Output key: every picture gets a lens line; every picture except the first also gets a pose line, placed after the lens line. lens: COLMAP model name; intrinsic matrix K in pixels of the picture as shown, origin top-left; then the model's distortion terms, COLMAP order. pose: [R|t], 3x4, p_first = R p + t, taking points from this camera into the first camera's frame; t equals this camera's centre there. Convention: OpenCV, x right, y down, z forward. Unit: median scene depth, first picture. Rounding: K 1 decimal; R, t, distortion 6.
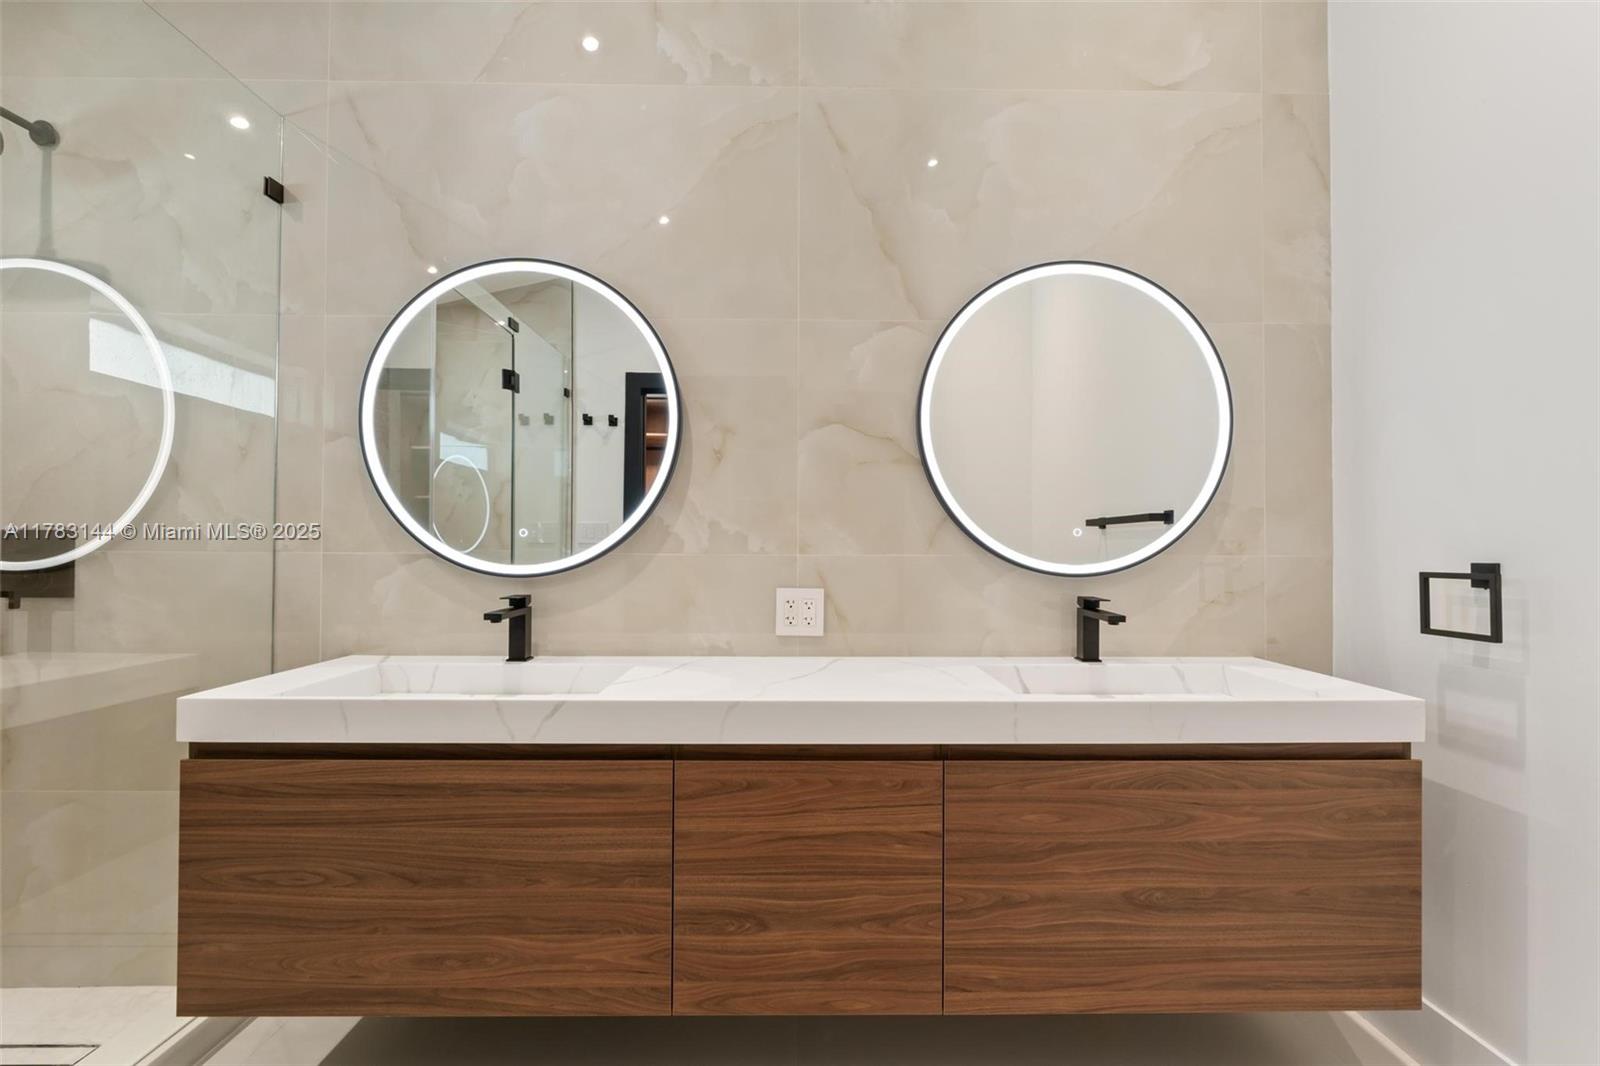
lens RADIAL K [[687.5, 0, 801.8], [0, 687.5, 534.3], [0, 0, 1]] dist [0.001459, -0.000907]
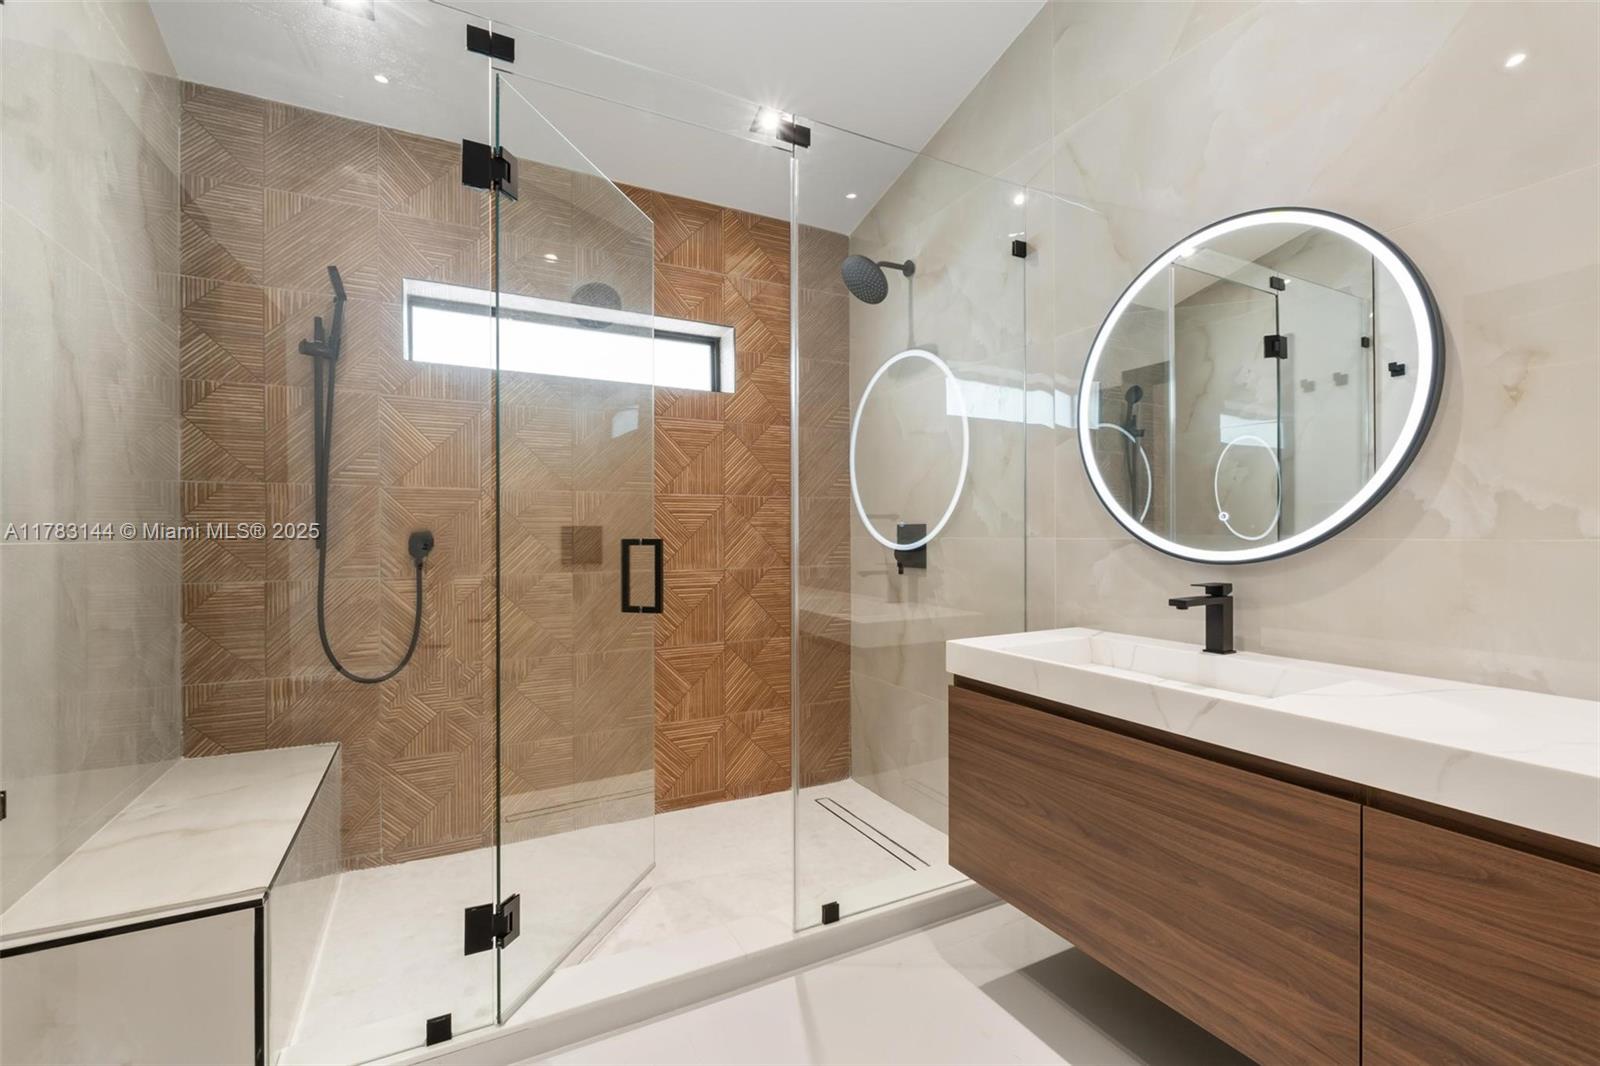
lens RADIAL K [[687.5, 0, 804.6], [0, 687.5, 529.5], [0, 0, 1]] dist [0.001459, -0.000907]
pose [[0.459869, -0.013855, -0.887879, 0.164351], [0.025119, 0.999681, -0.002589, 0.003597], [0.887631, -0.021112, 0.460071, 0.069389]]
